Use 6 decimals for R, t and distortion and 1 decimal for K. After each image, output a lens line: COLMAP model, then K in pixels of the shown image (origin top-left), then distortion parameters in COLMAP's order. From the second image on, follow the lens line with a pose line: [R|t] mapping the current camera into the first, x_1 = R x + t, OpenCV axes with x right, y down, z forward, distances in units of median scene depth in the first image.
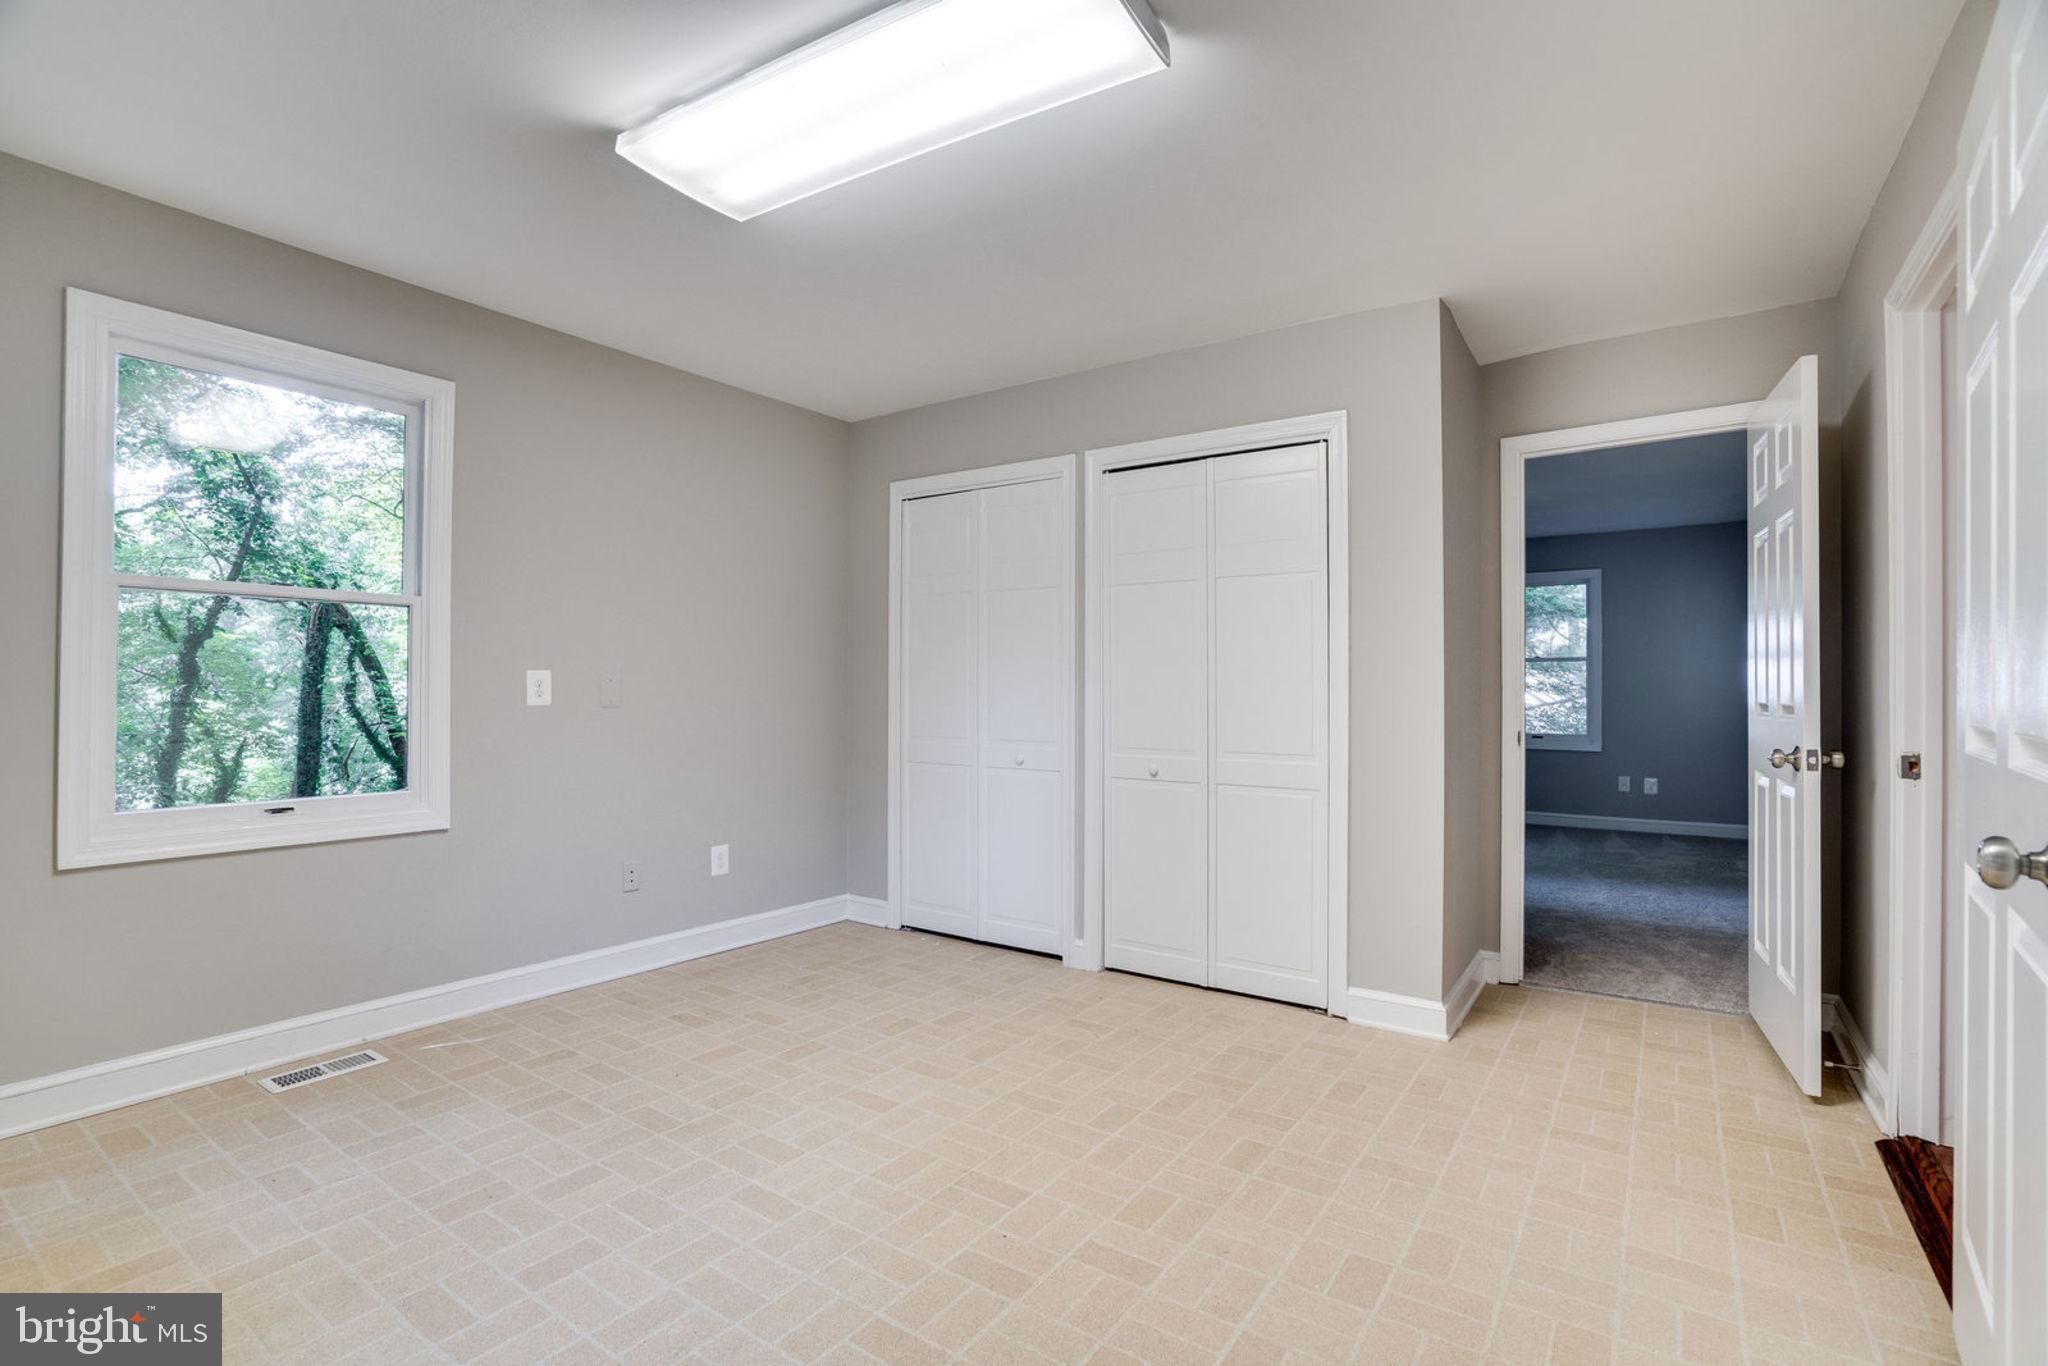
lens RADIAL K [[981.6, 0, 1016.7], [0, 981.6, 680.7], [0, 0, 1]] dist [-0.052598, 0.016654]
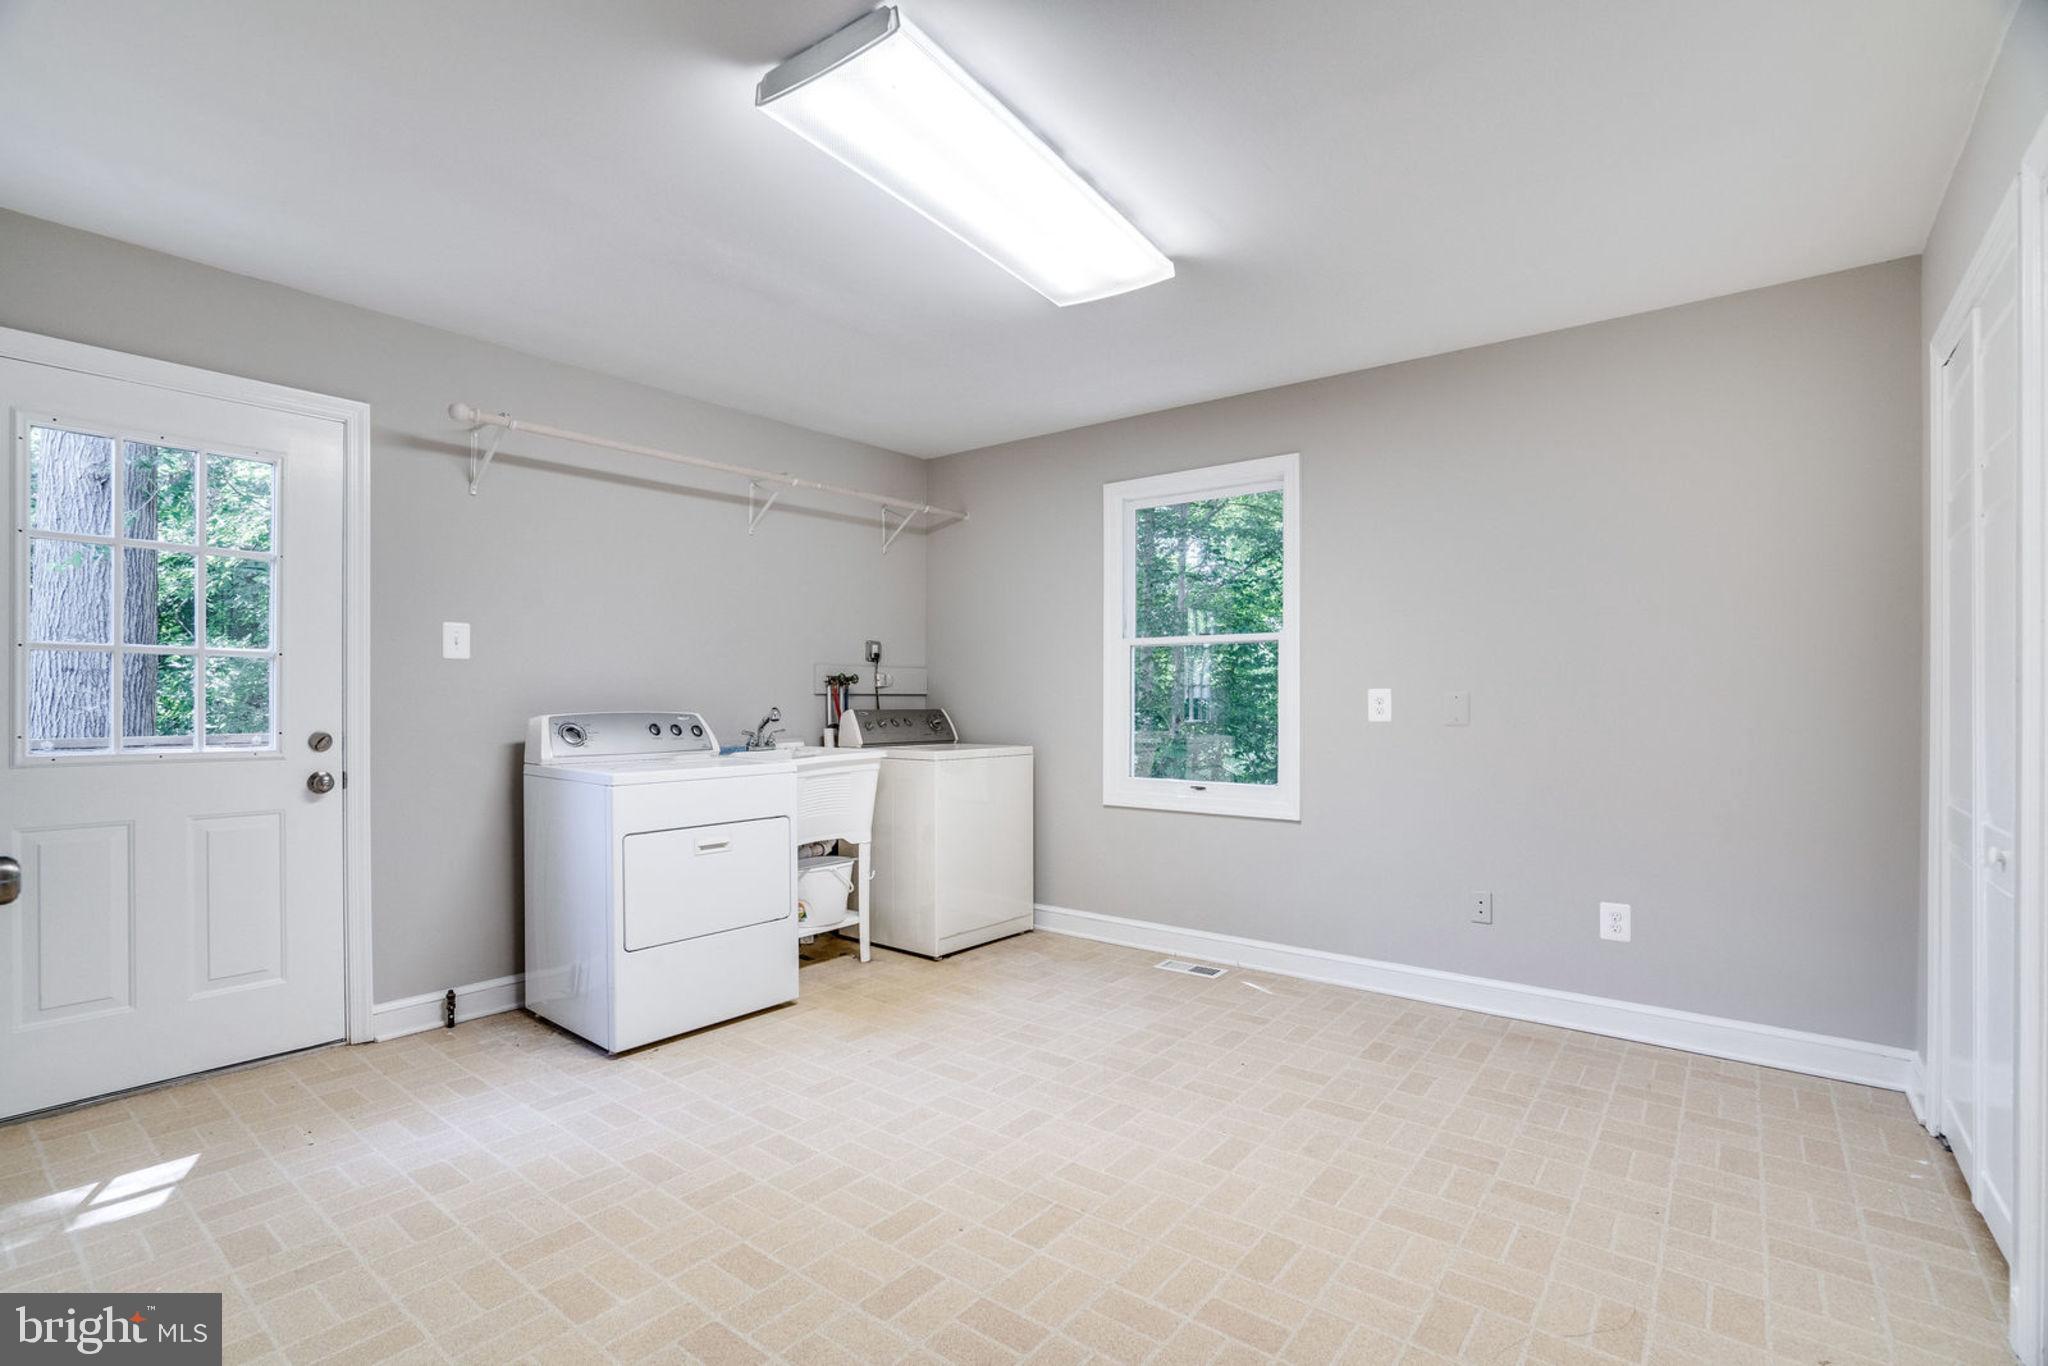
lens RADIAL K [[981.6, 0, 1015.7], [0, 981.6, 694.0], [0, 0, 1]] dist [-0.052598, 0.016654]
pose [[-0.090586, -0.004823, -0.995877, 0.652412], [0.010422, 0.999929, -0.005790, -0.002973], [0.995834, -0.010903, -0.090529, 0.731090]]
